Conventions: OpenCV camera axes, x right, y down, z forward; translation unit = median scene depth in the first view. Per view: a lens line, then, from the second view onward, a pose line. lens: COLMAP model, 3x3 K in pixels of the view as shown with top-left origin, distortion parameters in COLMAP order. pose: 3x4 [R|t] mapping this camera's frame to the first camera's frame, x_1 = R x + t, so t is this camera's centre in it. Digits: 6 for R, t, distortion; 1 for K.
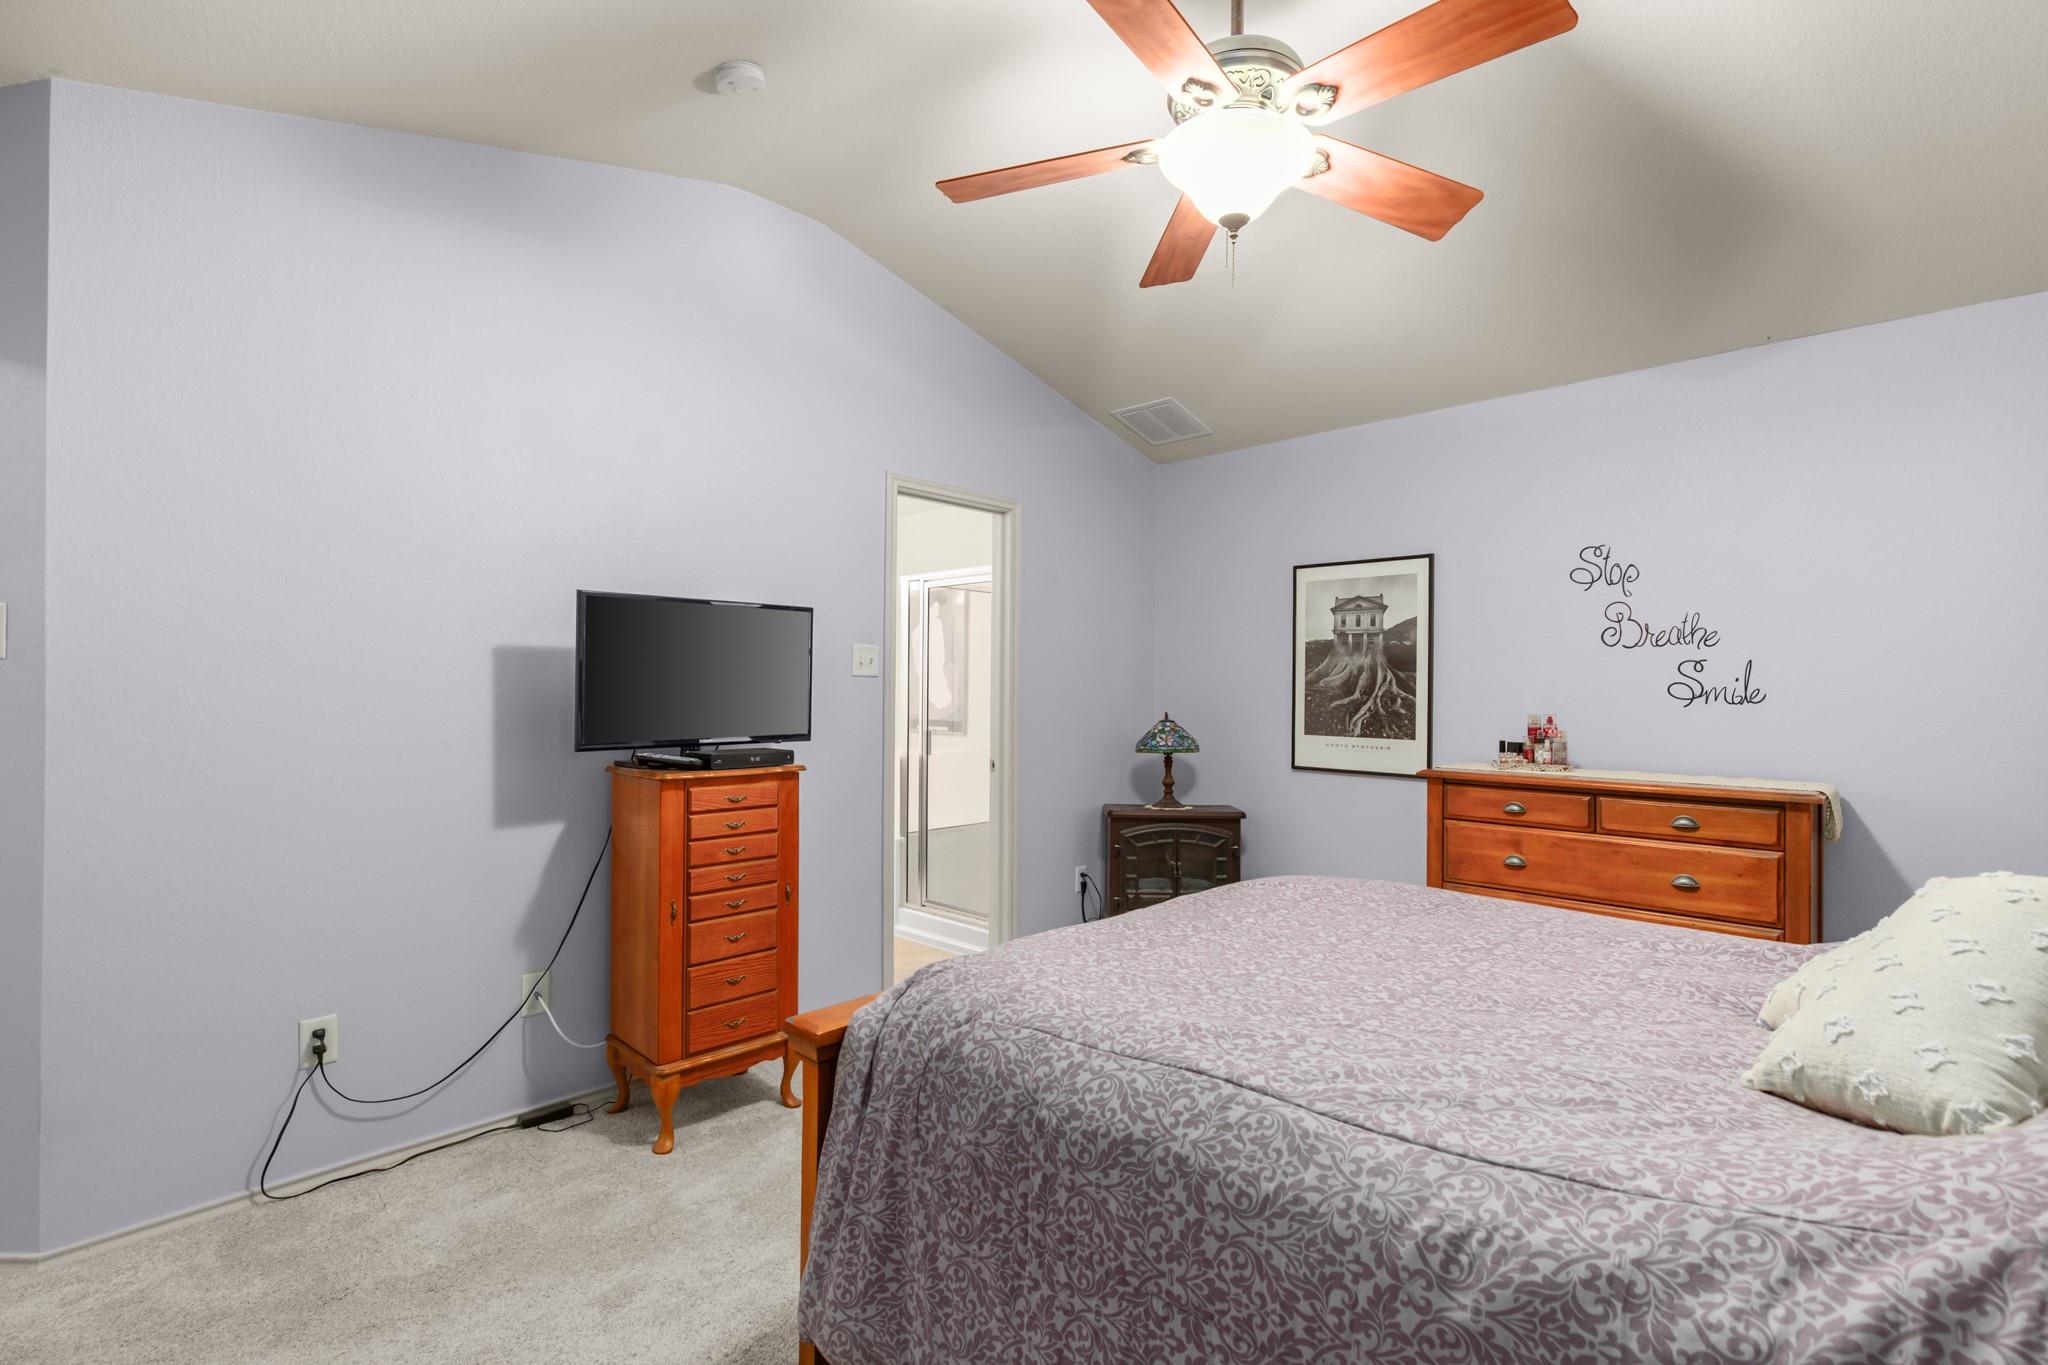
lens RADIAL K [[927.7, 0, 1036.0], [0, 927.7, 684.4], [0, 0, 1]] dist [-0.000539, 0.000261]
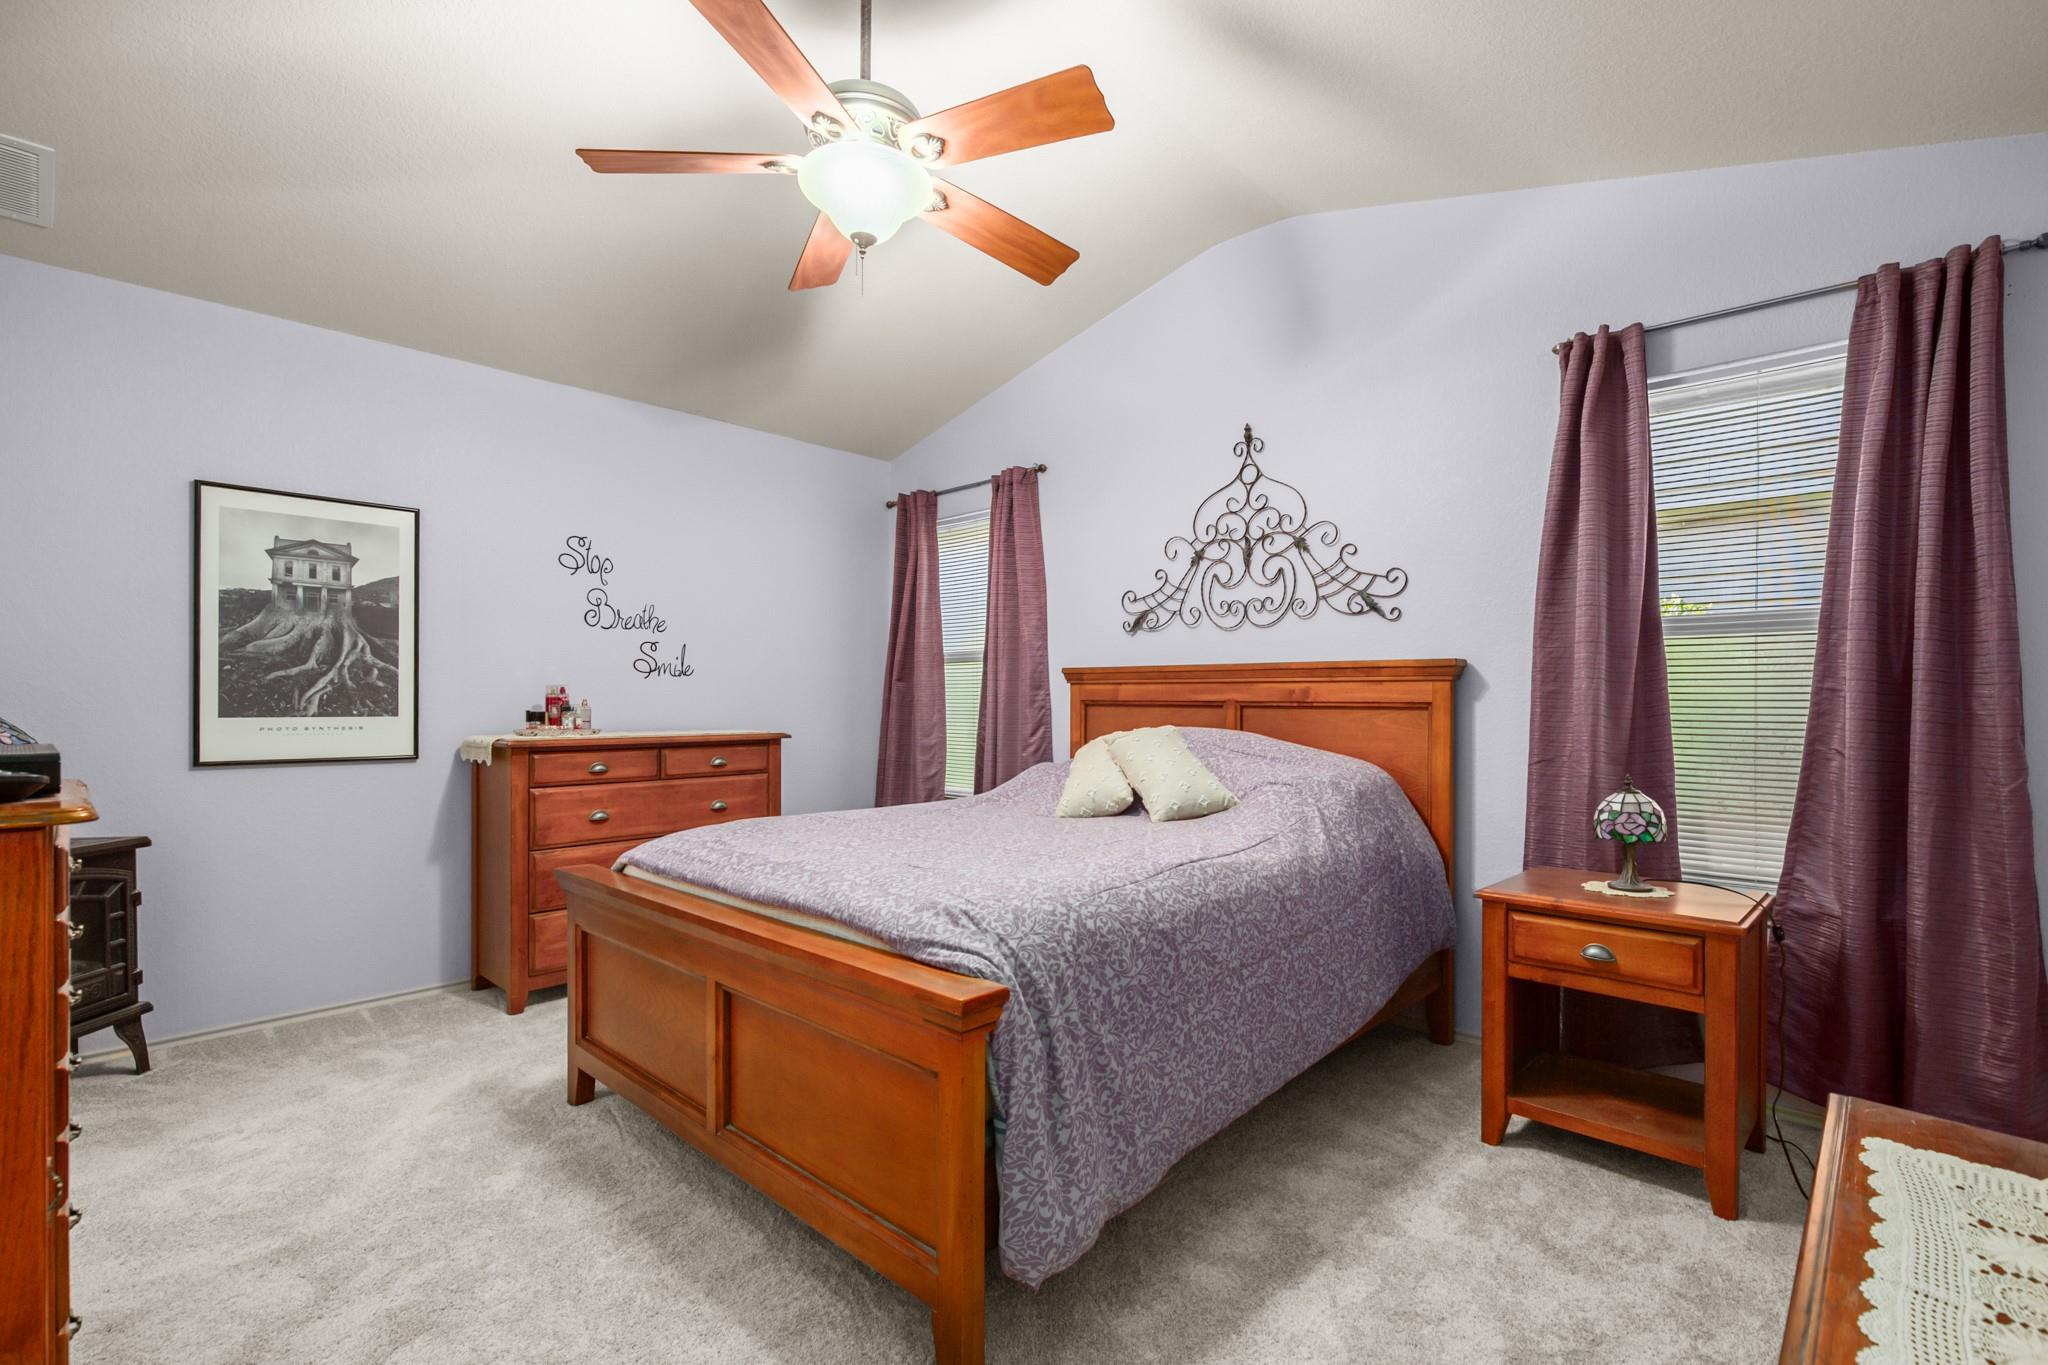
lens RADIAL K [[934.8, 0, 1035.8], [0, 934.8, 698.3], [0, 0, 1]] dist [-0.000218, -0.000138]
pose [[-0.002368, -0.008659, 0.999960, -0.471643], [-0.008640, 0.999925, 0.008638, 0.029305], [-0.999960, -0.008619, -0.002443, 0.386894]]
